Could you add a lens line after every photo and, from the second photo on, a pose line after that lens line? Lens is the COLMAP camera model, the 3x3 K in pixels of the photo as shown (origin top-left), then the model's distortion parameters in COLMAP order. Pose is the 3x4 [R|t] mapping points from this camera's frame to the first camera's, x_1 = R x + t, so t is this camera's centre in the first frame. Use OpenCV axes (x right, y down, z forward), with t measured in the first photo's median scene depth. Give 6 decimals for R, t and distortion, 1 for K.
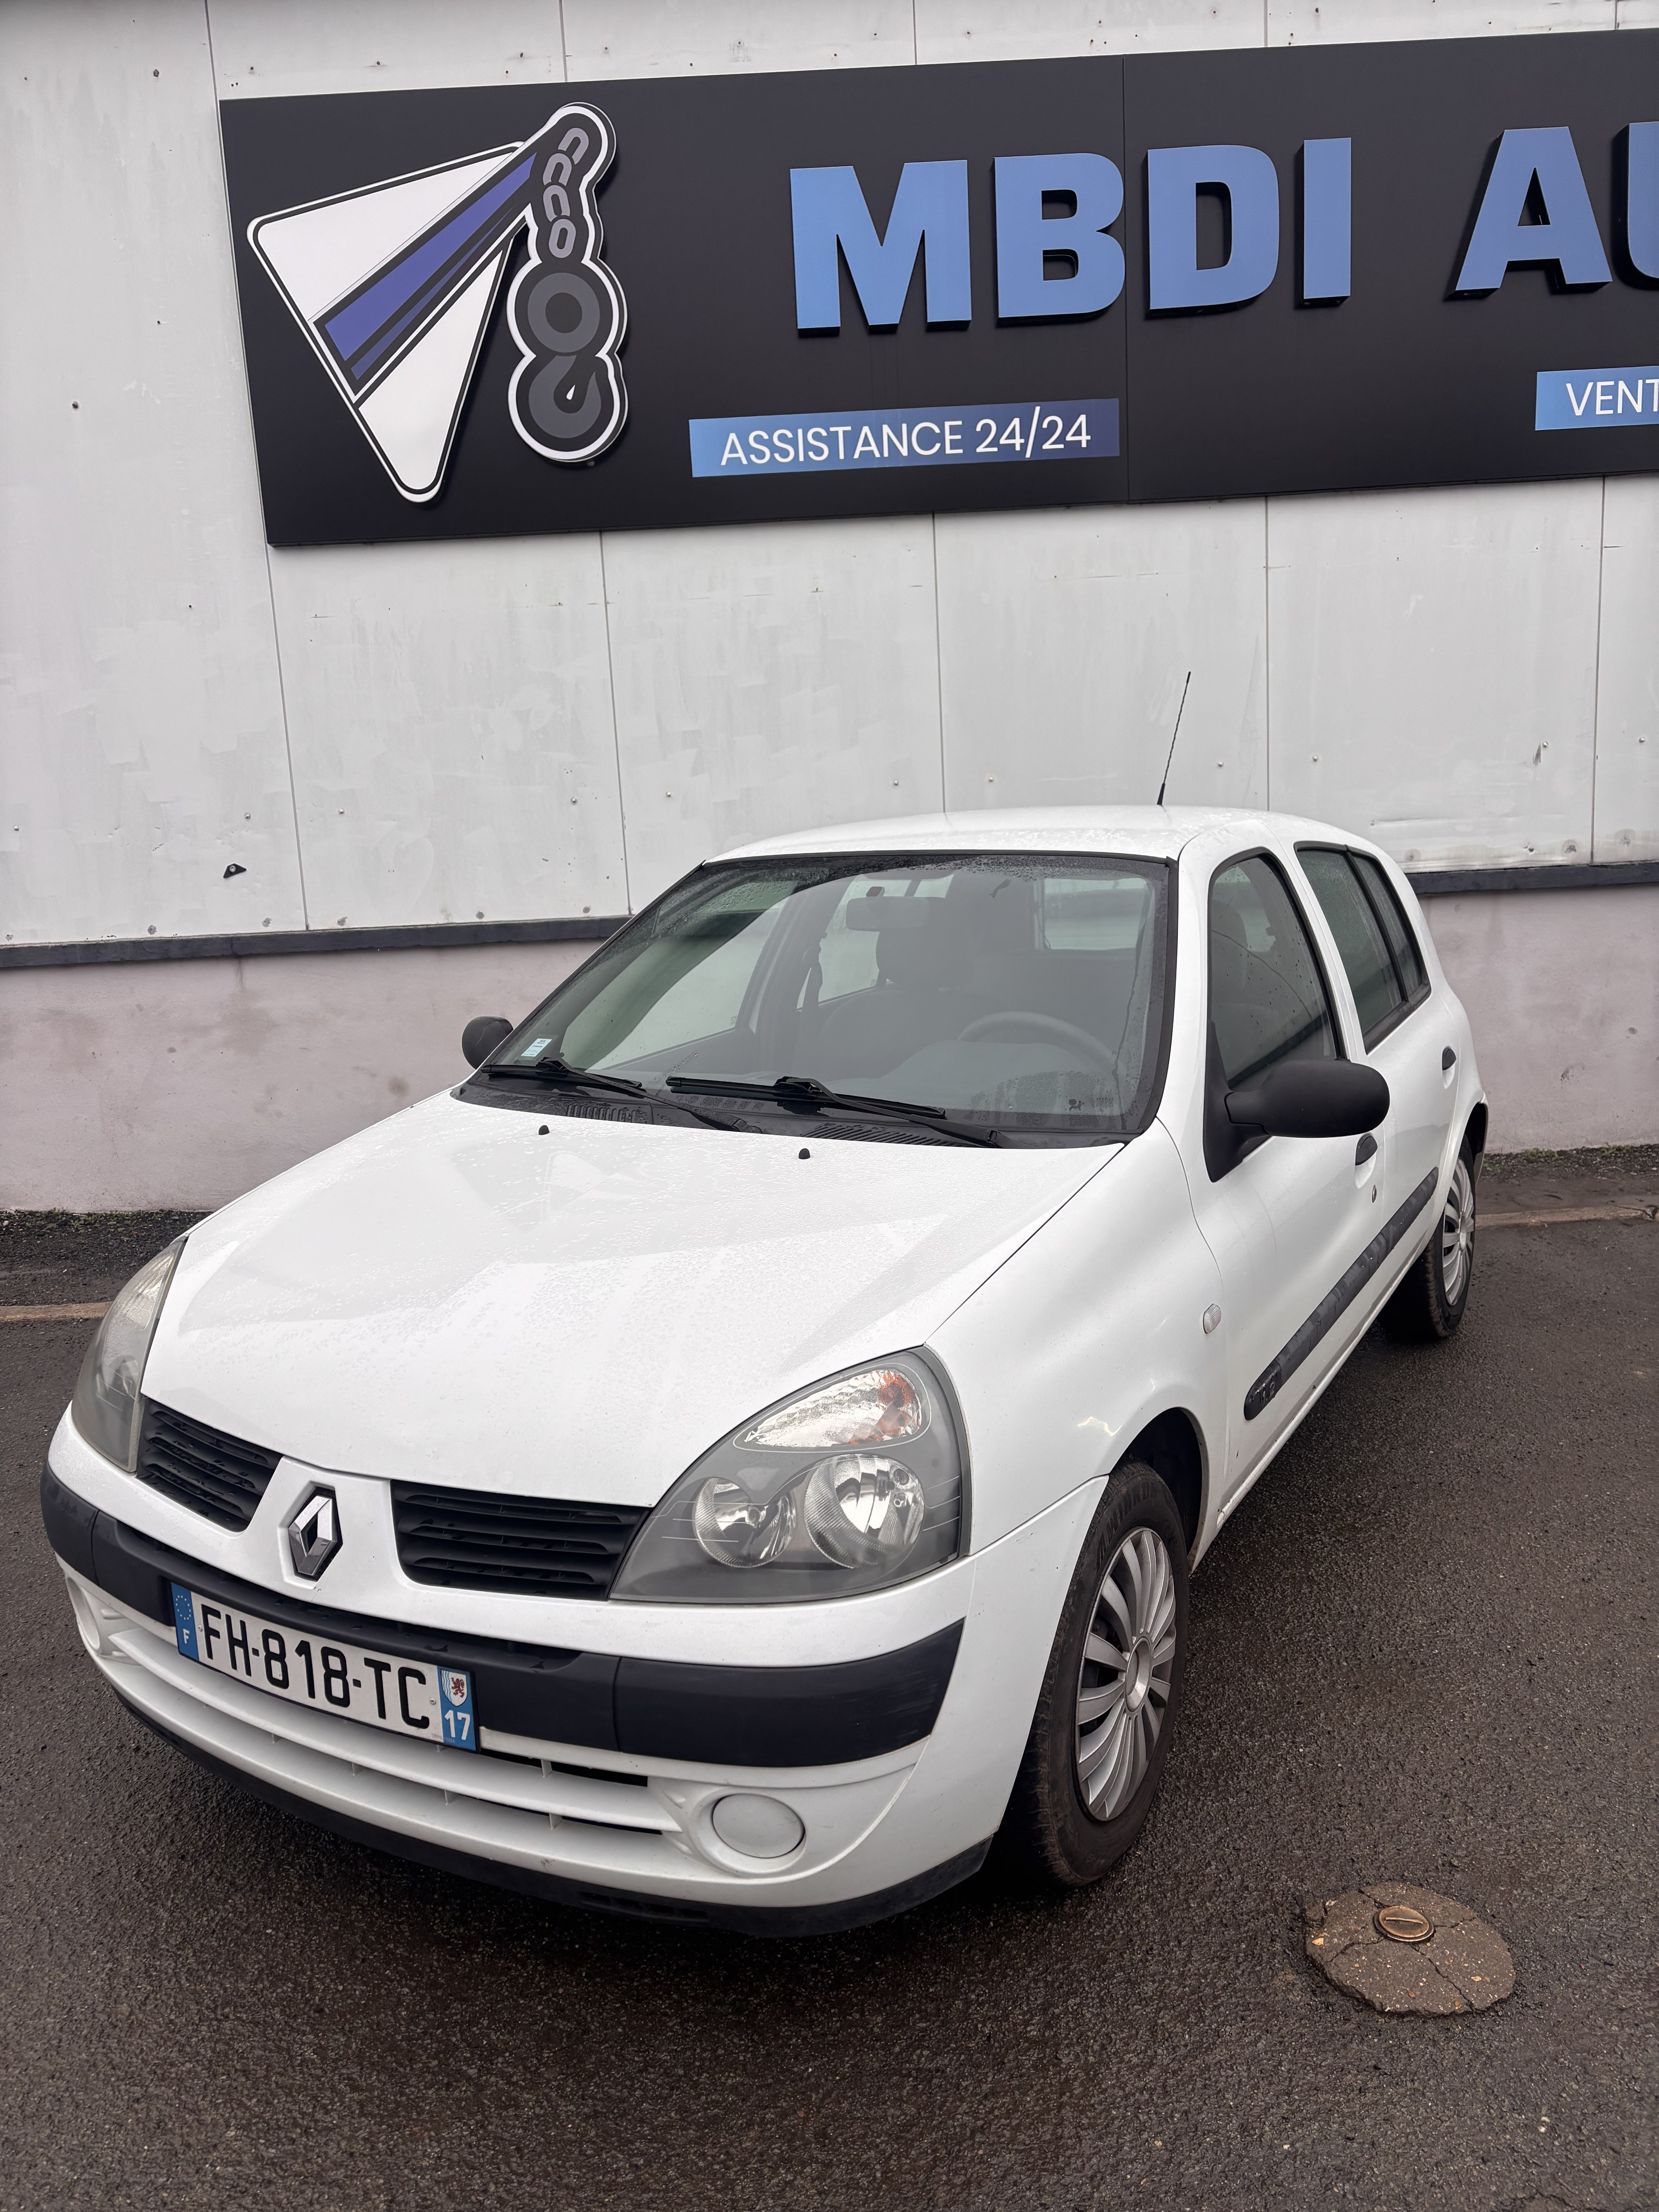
lens RADIAL K [[1624.0, 0, 818.8], [0, 1624.0, 1098.9], [0, 0, 1]] dist [-0.002914, 0.054478]
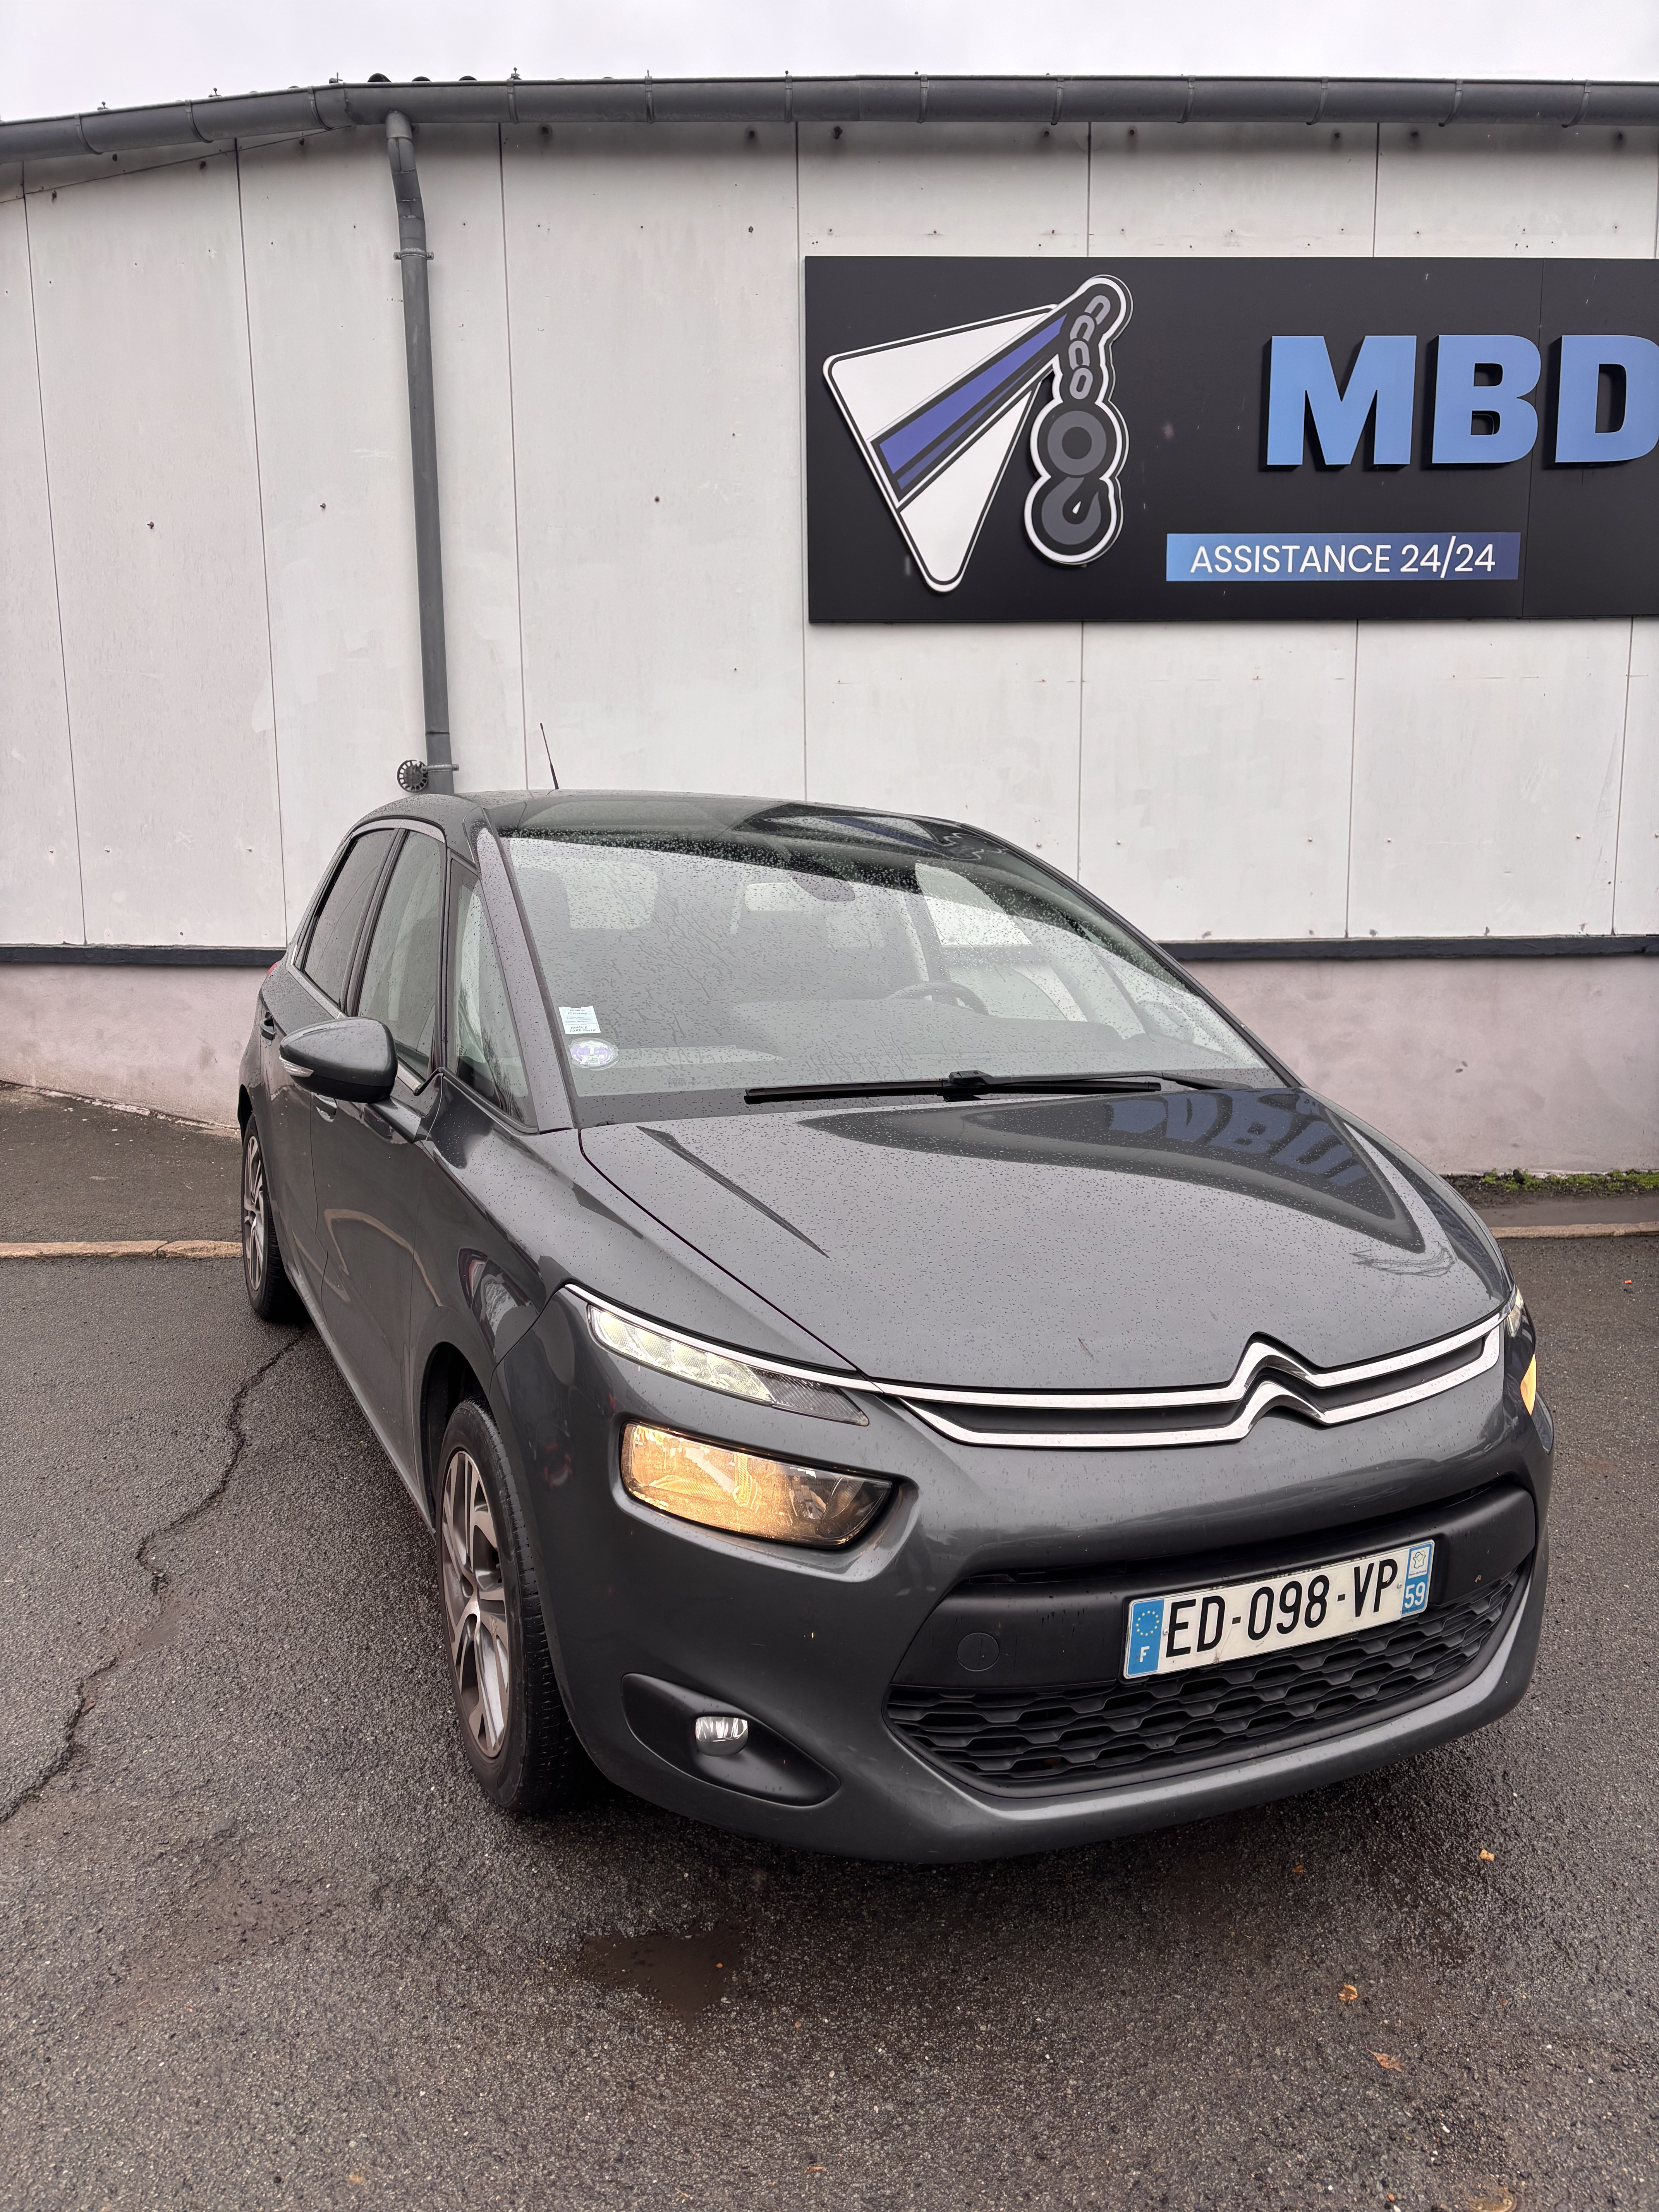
lens RADIAL K [[1624.0, 0, 818.8], [0, 1624.0, 1098.9], [0, 0, 1]] dist [-0.002914, 0.054478]
pose [[0.998580, 0.036402, 0.038899, -0.374505], [-0.035344, 0.998996, -0.027542, 0.042205], [-0.039862, 0.026128, 0.998864, -0.181774]]
